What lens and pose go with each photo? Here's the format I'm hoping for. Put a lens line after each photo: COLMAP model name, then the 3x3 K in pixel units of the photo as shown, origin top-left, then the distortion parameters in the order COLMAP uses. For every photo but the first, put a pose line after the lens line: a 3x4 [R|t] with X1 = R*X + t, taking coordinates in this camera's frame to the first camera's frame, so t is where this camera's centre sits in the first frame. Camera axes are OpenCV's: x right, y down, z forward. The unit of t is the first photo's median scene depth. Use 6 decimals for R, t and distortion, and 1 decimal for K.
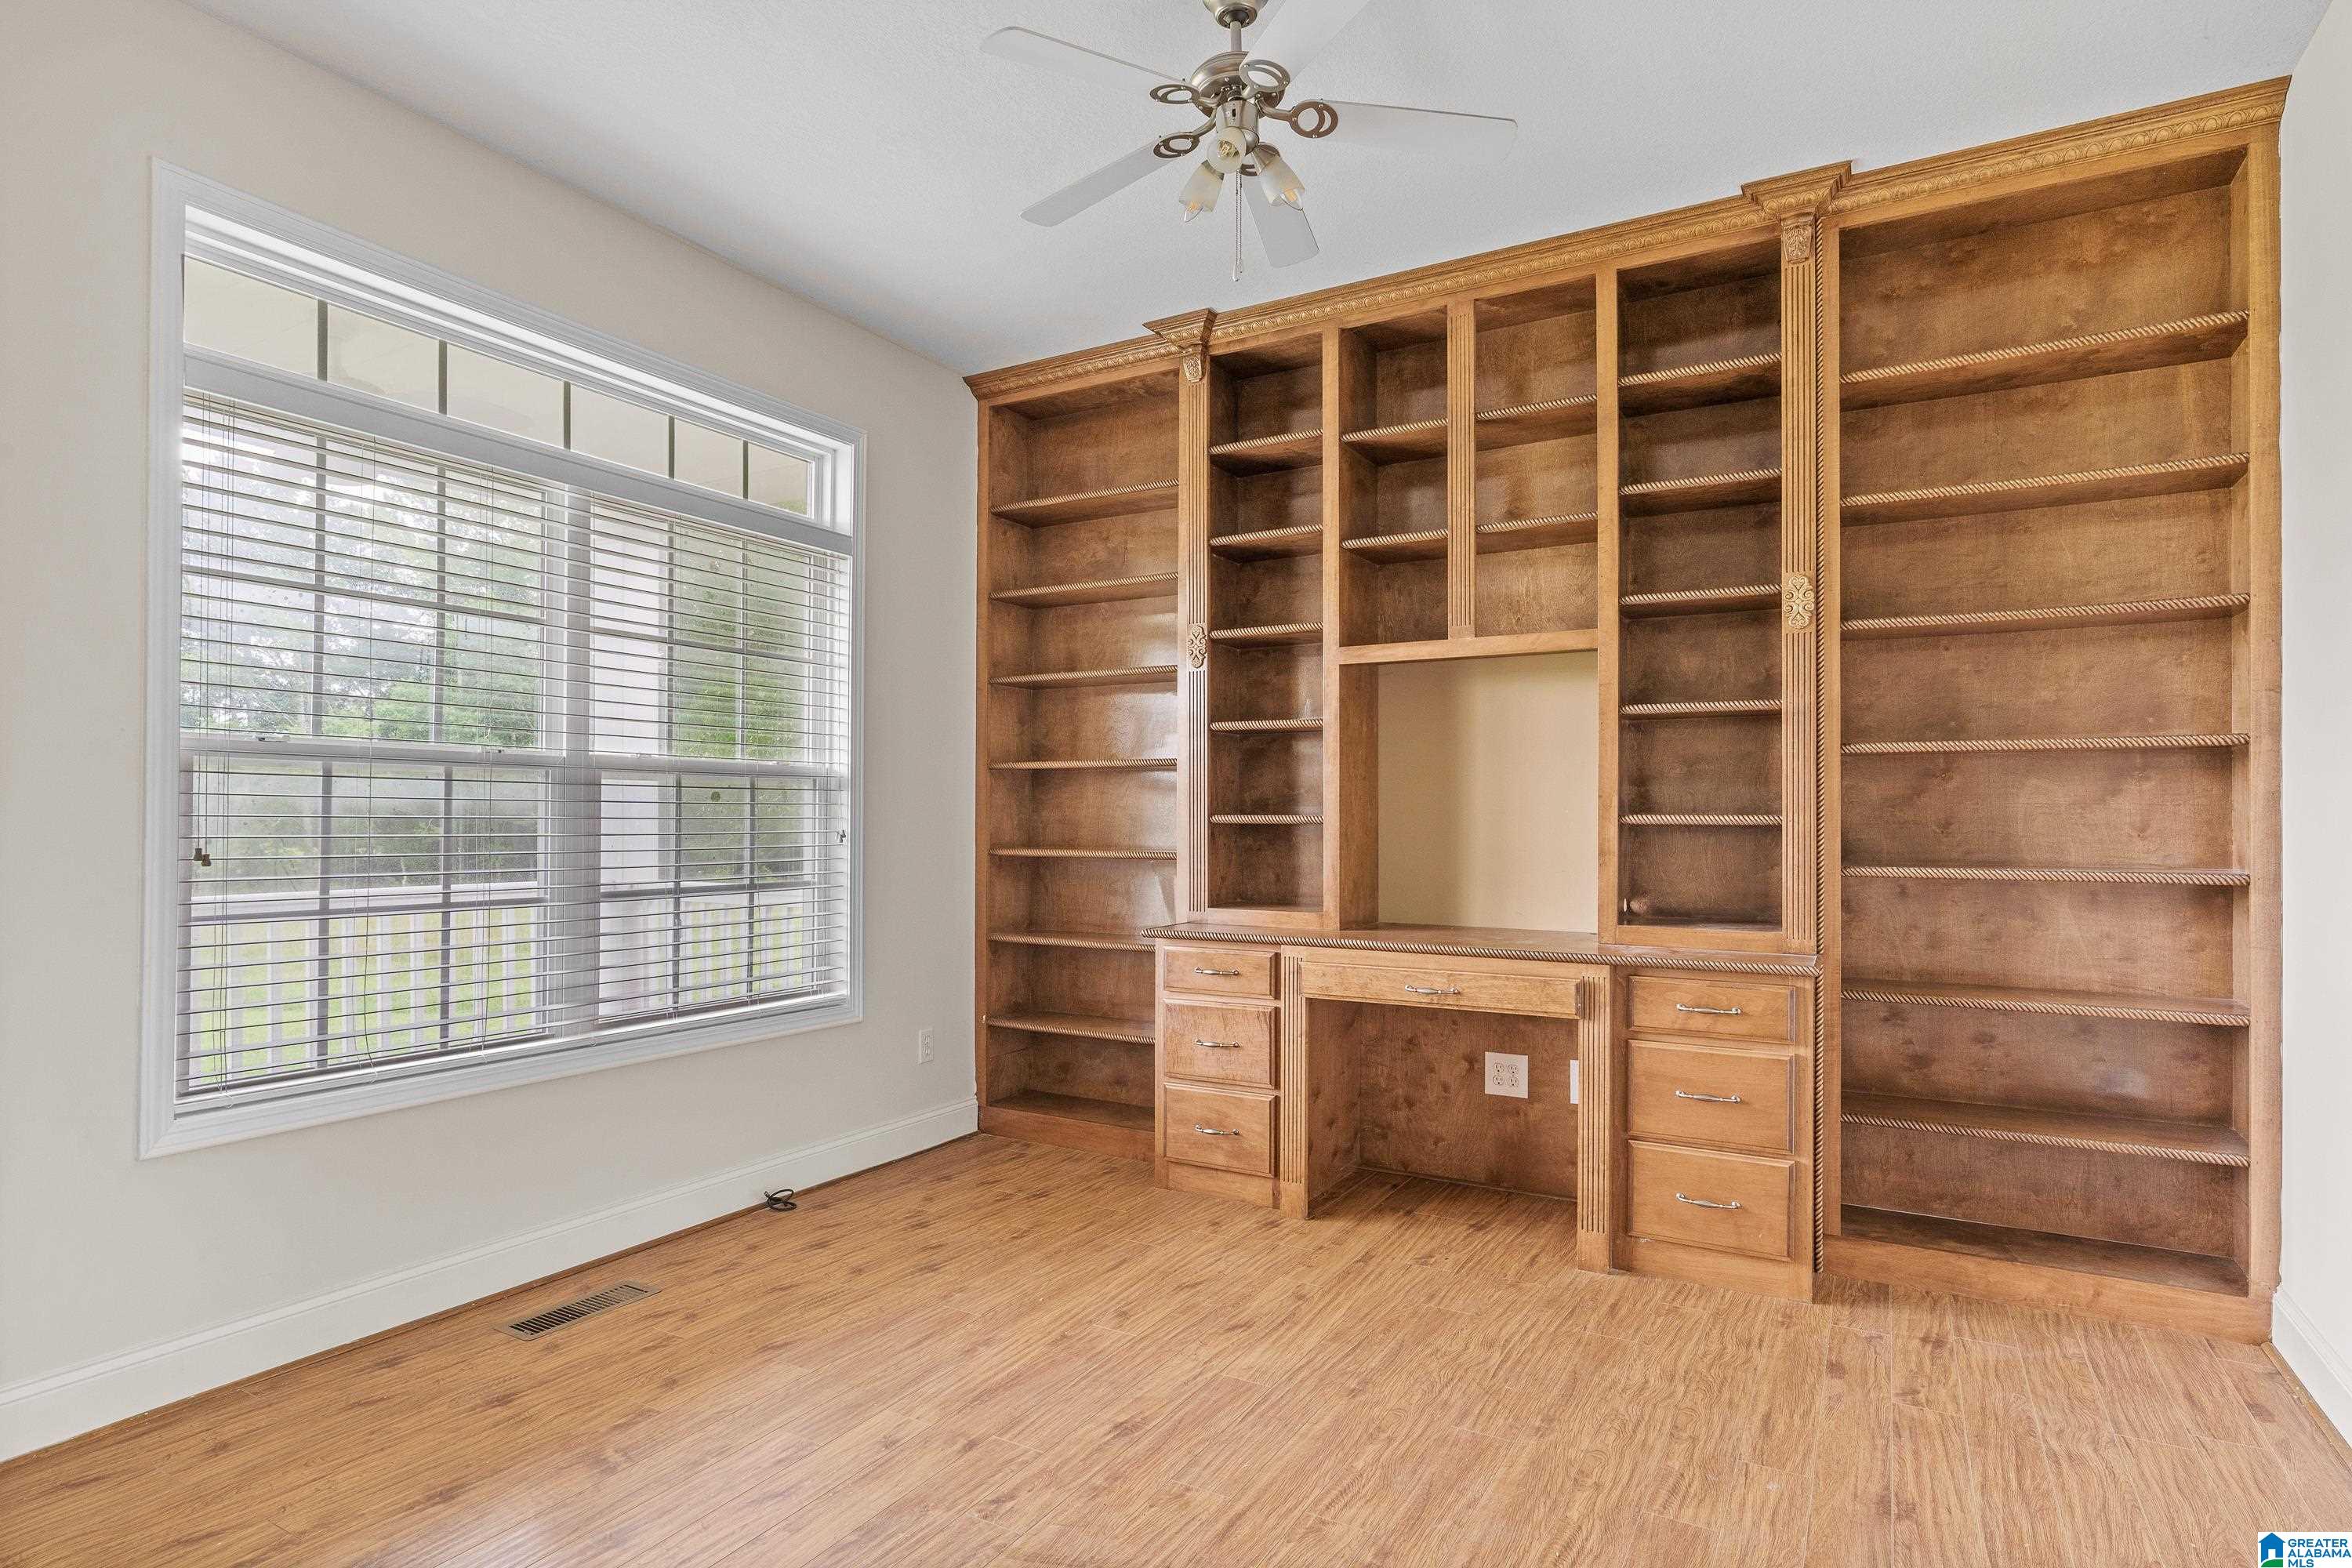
lens RADIAL K [[1235.5, 0, 1178.0], [0, 1235.5, 787.6], [0, 0, 1]] dist [0.007133, 0.000308]
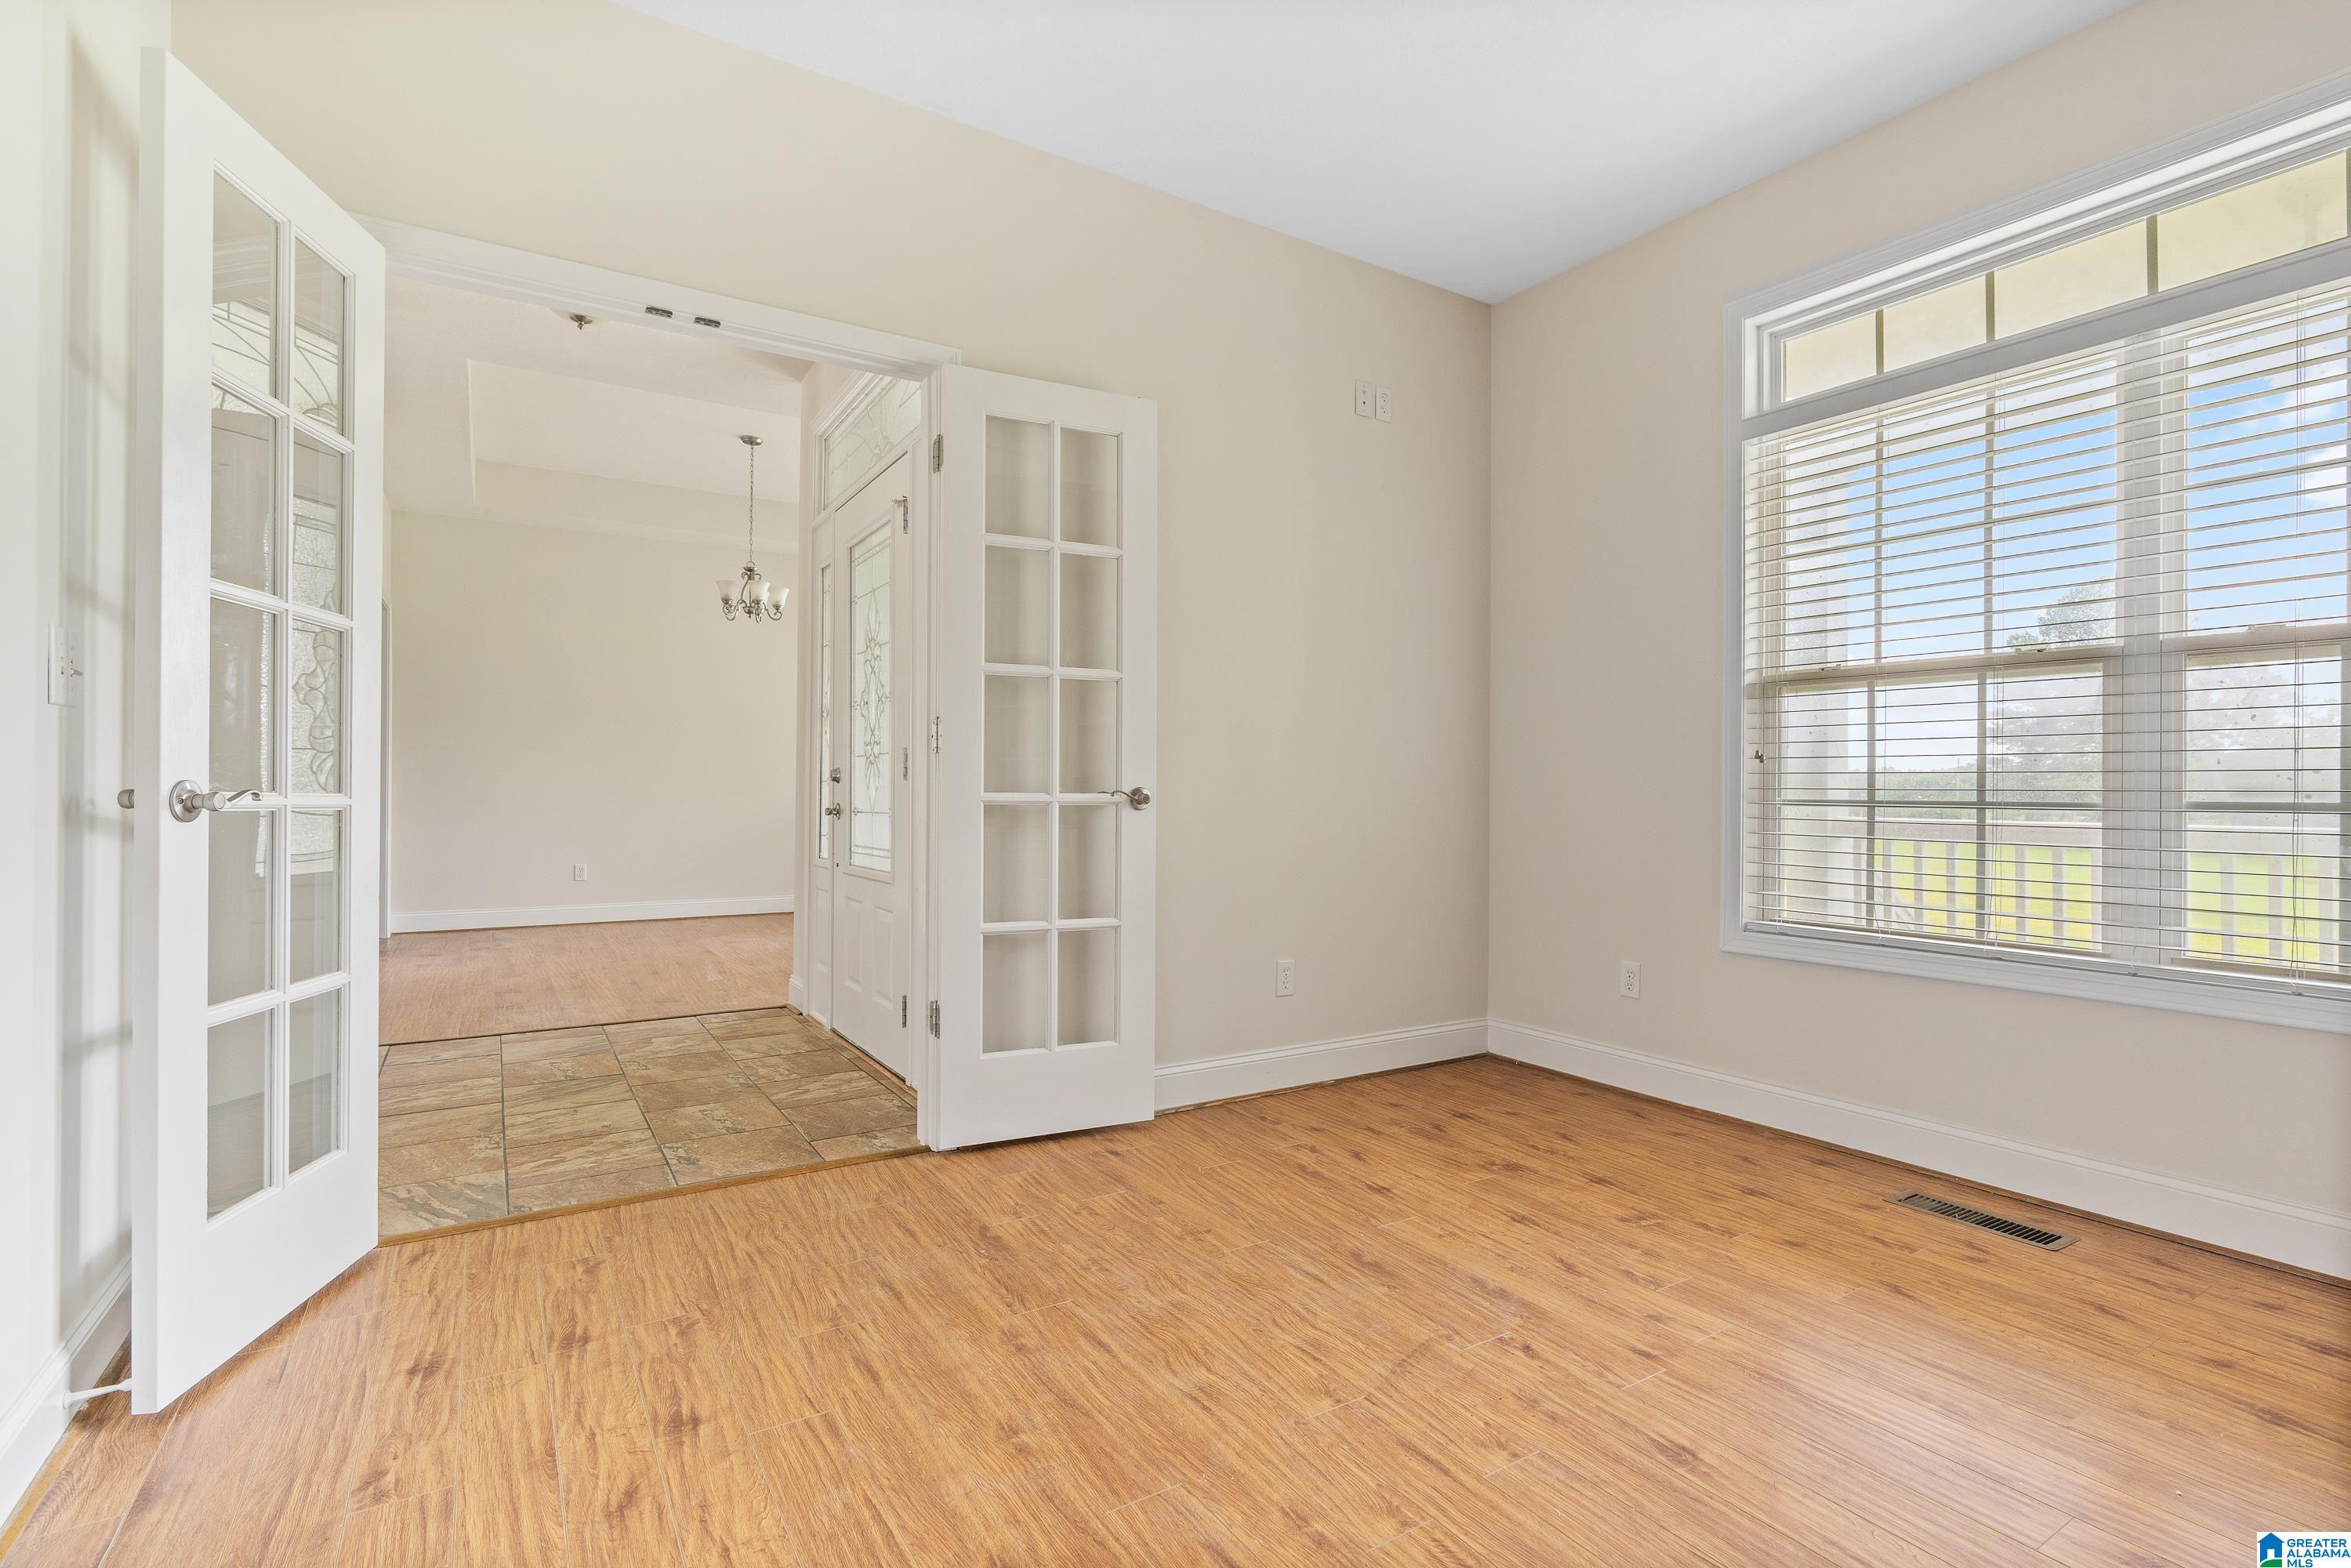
lens RADIAL K [[1132.4, 0, 1172.5], [0, 1132.4, 770.4], [0, 0, 1]] dist [-0.006235, 0.000220]
pose [[-0.478781, -0.028803, -0.877462, 0.654120], [0.007663, 0.999286, -0.036983, 0.109792], [0.877901, -0.024431, -0.478218, 0.962818]]
